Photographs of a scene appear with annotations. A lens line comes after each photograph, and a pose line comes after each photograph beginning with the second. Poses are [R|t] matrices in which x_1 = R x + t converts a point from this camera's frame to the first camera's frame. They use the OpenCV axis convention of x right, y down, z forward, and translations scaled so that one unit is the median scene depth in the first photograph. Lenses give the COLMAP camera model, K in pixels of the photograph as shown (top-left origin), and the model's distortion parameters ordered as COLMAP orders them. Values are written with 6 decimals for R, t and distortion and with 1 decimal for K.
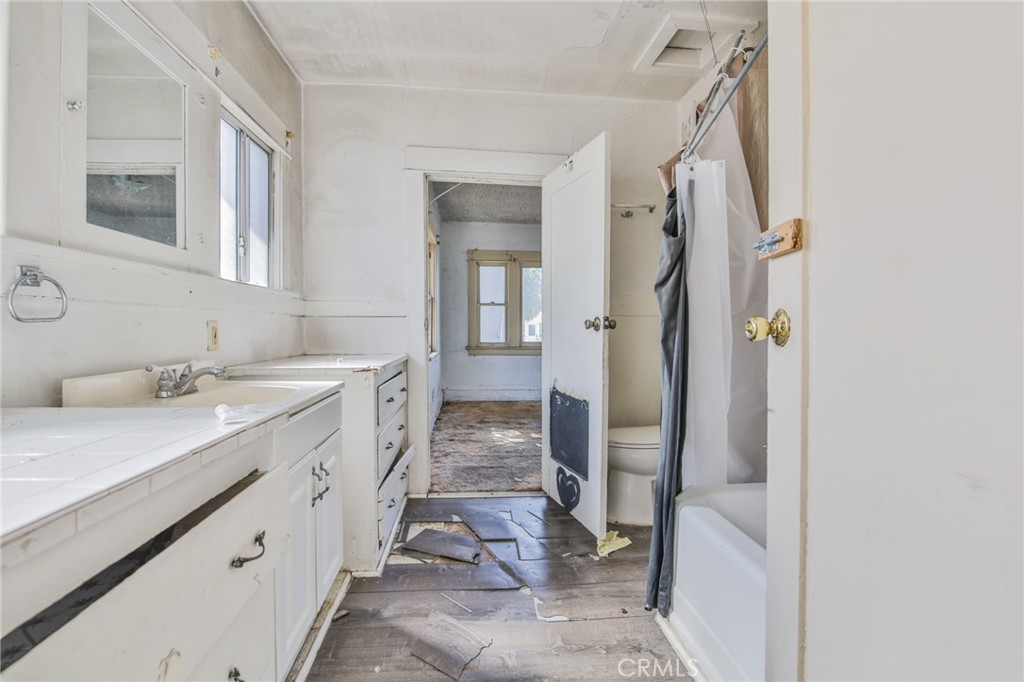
lens RADIAL K [[468.4, 0, 512.9], [0, 468.4, 334.6], [0, 0, 1]] dist [-0.002371, -0.010349]
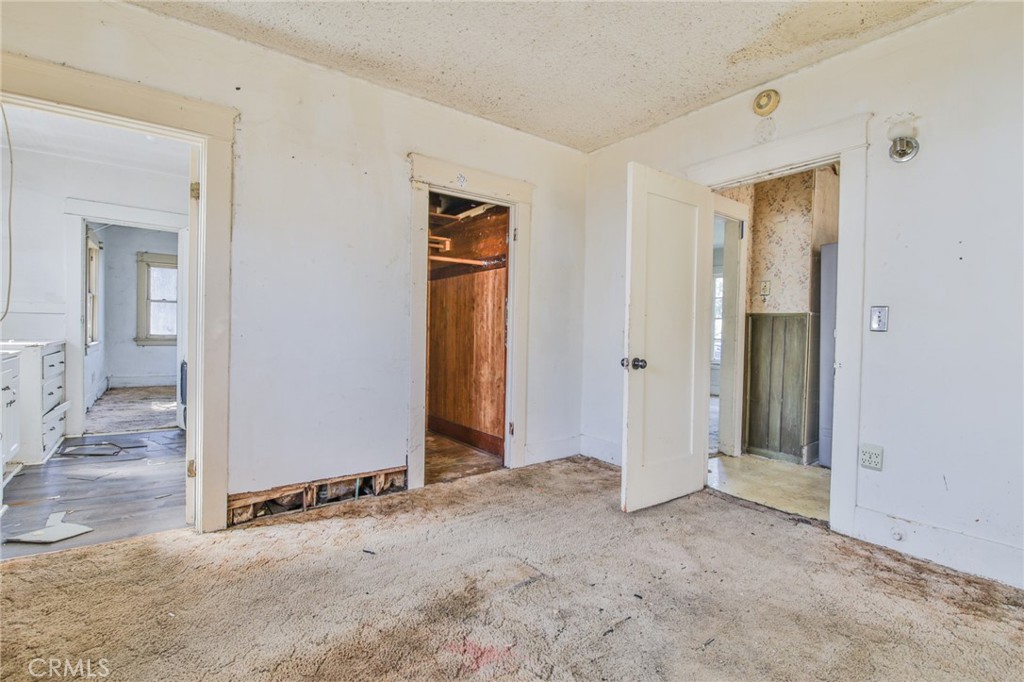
lens RADIAL K [[468.4, 0, 512.9], [0, 468.4, 334.6], [0, 0, 1]] dist [-0.002371, -0.010349]
pose [[0.853645, 0.010912, 0.520741, 0.179765], [-0.014918, 0.999883, 0.003503, -0.000366], [-0.520641, -0.010759, 0.853708, -0.807562]]
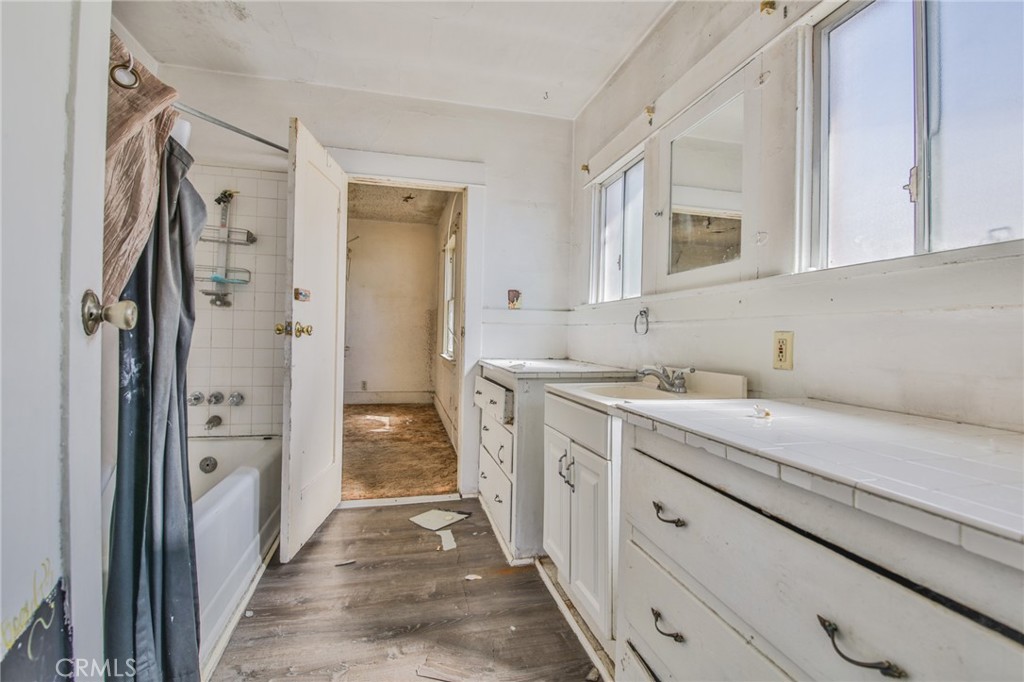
lens RADIAL K [[468.4, 0, 512.9], [0, 468.4, 334.6], [0, 0, 1]] dist [-0.002371, -0.010349]
pose [[-0.988766, -0.021768, -0.147875, -0.040687], [-0.023810, 0.999644, 0.012050, -0.011374], [0.147560, 0.015435, -0.988933, 0.849145]]
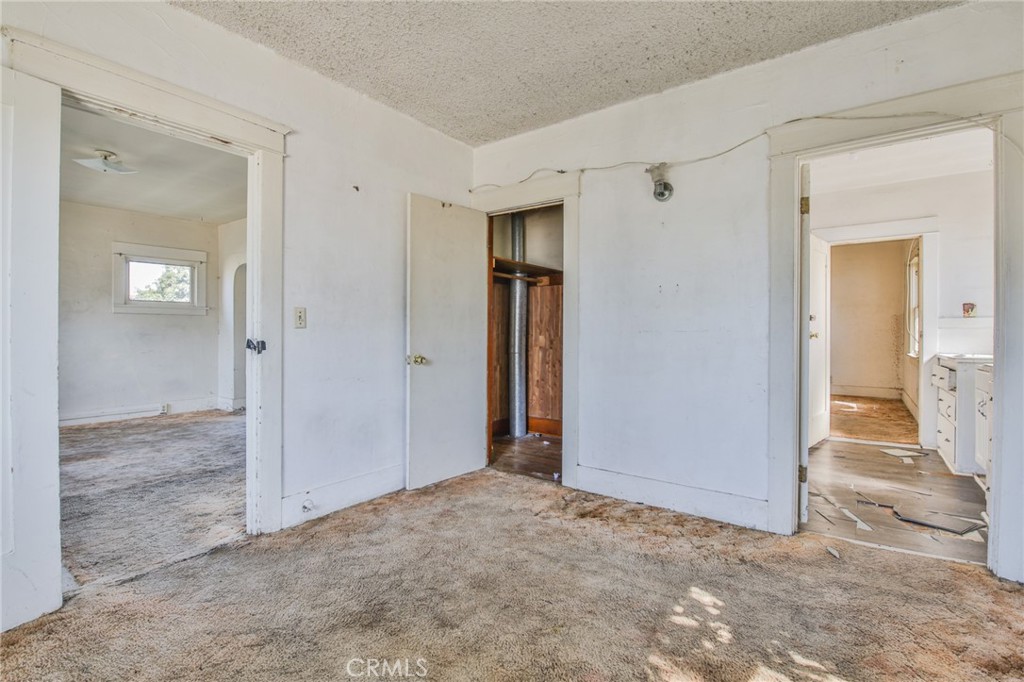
lens RADIAL K [[468.4, 0, 512.9], [0, 468.4, 334.6], [0, 0, 1]] dist [-0.002371, -0.010349]
pose [[-0.749702, -0.003402, 0.661767, -0.076831], [0.005022, 0.999929, 0.010829, -0.021874], [-0.661757, 0.011442, -0.749631, 1.568301]]
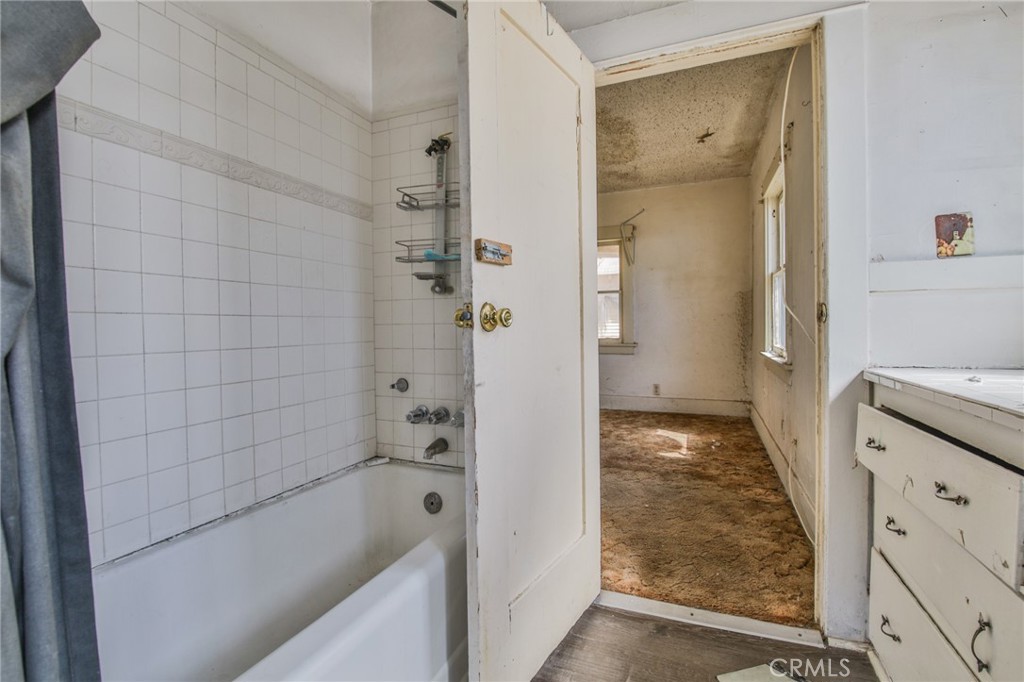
lens RADIAL K [[468.4, 0, 512.9], [0, 468.4, 334.6], [0, 0, 1]] dist [-0.002371, -0.010349]
pose [[-0.888487, 0.004126, 0.458883, -0.023367], [0.018006, 0.999503, 0.025876, -0.001095], [-0.458548, 0.031253, -0.888120, 0.527078]]
